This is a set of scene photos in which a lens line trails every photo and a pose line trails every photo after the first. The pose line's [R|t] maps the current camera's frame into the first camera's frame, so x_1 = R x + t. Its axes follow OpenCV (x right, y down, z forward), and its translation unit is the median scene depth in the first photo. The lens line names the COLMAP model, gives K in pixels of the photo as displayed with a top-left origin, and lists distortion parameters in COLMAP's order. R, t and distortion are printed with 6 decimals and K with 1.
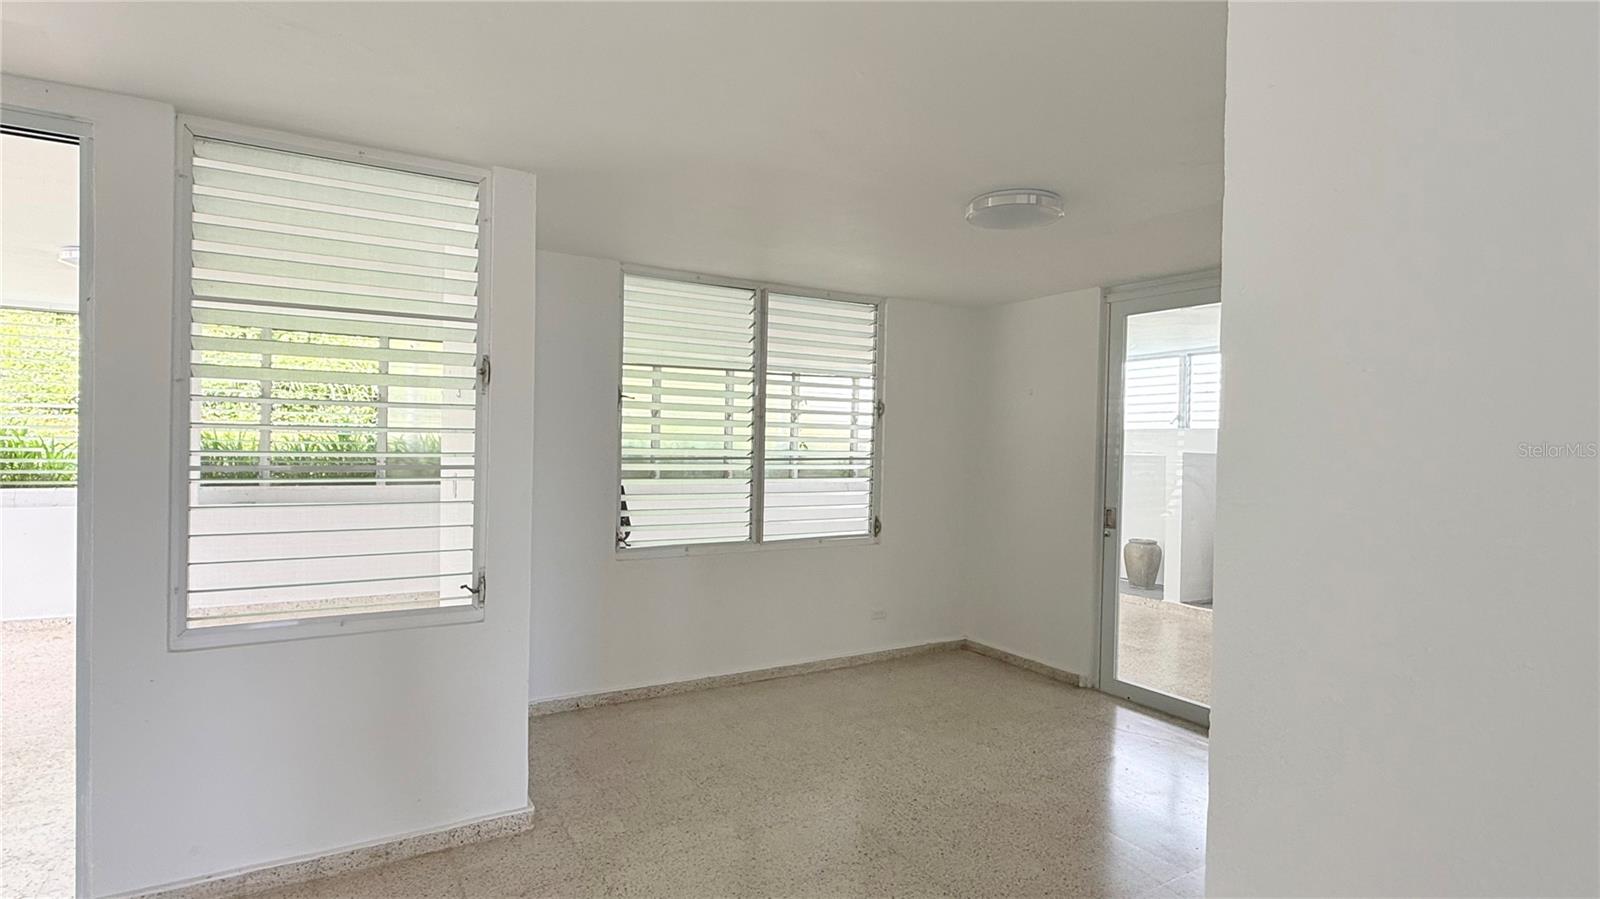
lens RADIAL K [[788.3, 0, 800.0], [0, 788.3, 449.5], [0, 0, 1]] dist [0.021995, 0.000113]
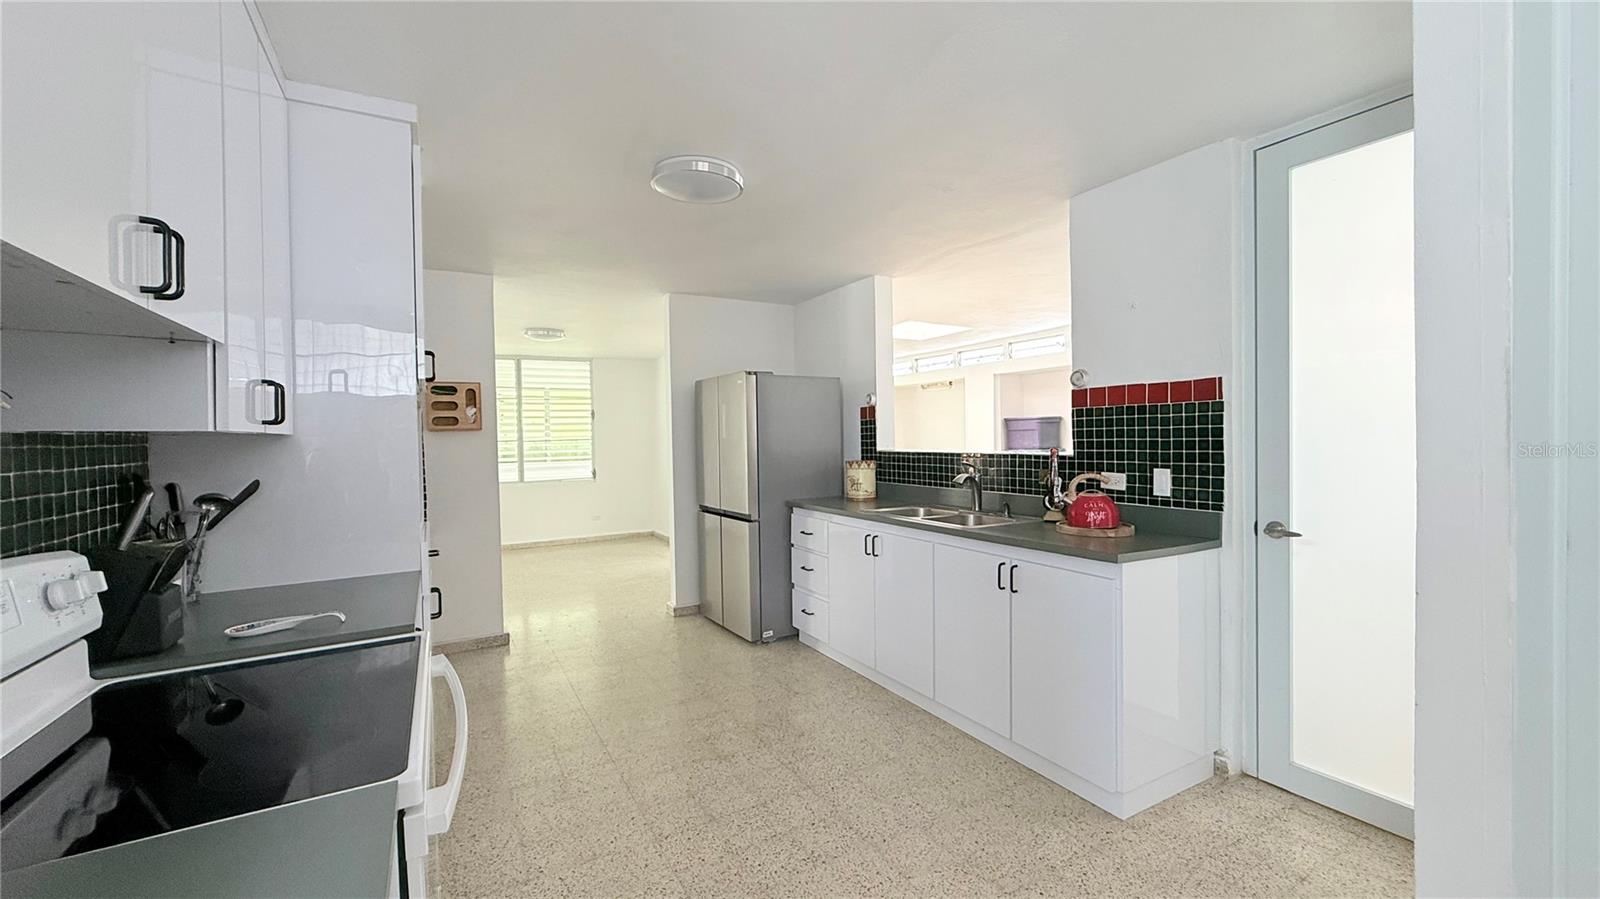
lens RADIAL K [[623.4, 0, 794.8], [0, 623.4, 453.2], [0, 0, 1]] dist [0.001280, 0.000085]
pose [[0.999387, -0.033211, -0.011088, 0.627773], [0.033372, 0.999335, 0.014681, 0.040328], [0.010593, -0.015042, 0.999831, -0.571167]]
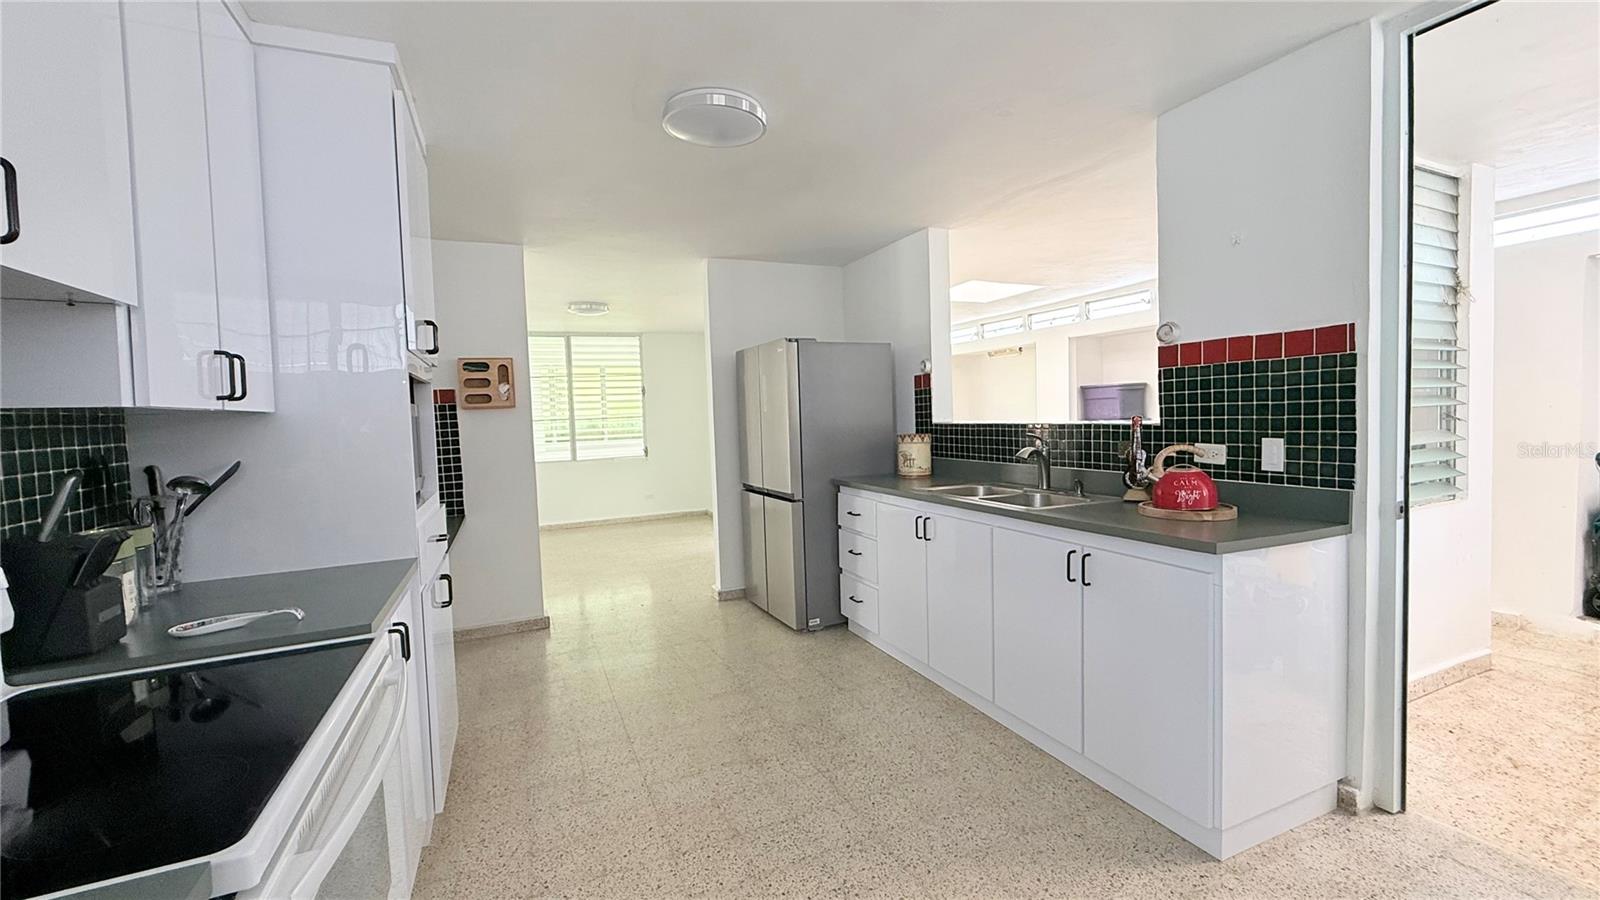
lens RADIAL K [[637.1, 0, 797.7], [0, 637.1, 448.7], [0, 0, 1]] dist [0.000890, 0.000113]
pose [[0.993049, -0.043533, -0.109354, 0.647258], [0.048319, 0.997970, 0.041498, 0.043760], [0.107326, -0.046494, 0.993136, -0.526569]]
